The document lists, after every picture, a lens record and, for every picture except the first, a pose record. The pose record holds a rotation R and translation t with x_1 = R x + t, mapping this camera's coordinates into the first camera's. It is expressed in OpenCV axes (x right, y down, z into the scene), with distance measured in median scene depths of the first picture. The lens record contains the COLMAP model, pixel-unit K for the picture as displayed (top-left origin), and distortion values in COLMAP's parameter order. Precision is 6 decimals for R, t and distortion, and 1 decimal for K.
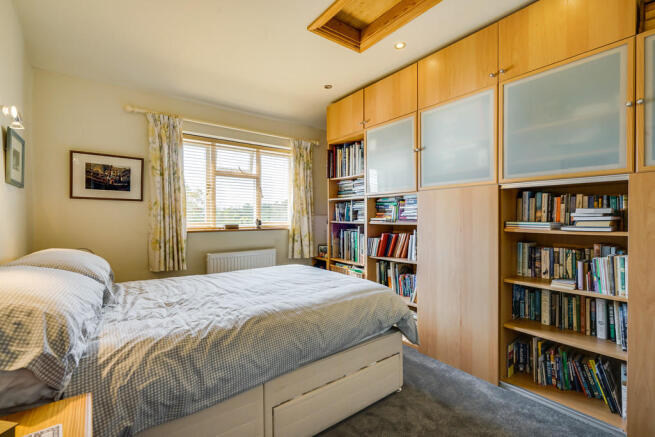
lens RADIAL K [[296.1, 0, 326.8], [0, 296.1, 217.8], [0, 0, 1]] dist [-0.002631, 0.000059]
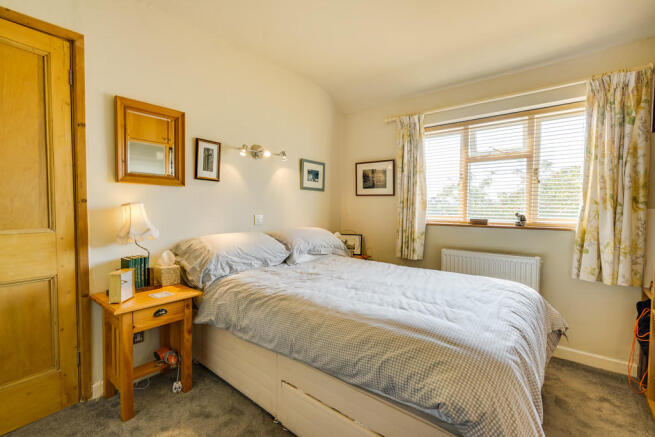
lens RADIAL K [[296.1, 0, 326.8], [0, 296.1, 217.8], [0, 0, 1]] dist [-0.002631, 0.000059]
pose [[0.221288, 0.031264, -0.974707, 0.437354], [-0.013711, 0.999487, 0.028946, 0.001322], [0.975112, 0.006959, 0.221603, 0.439871]]
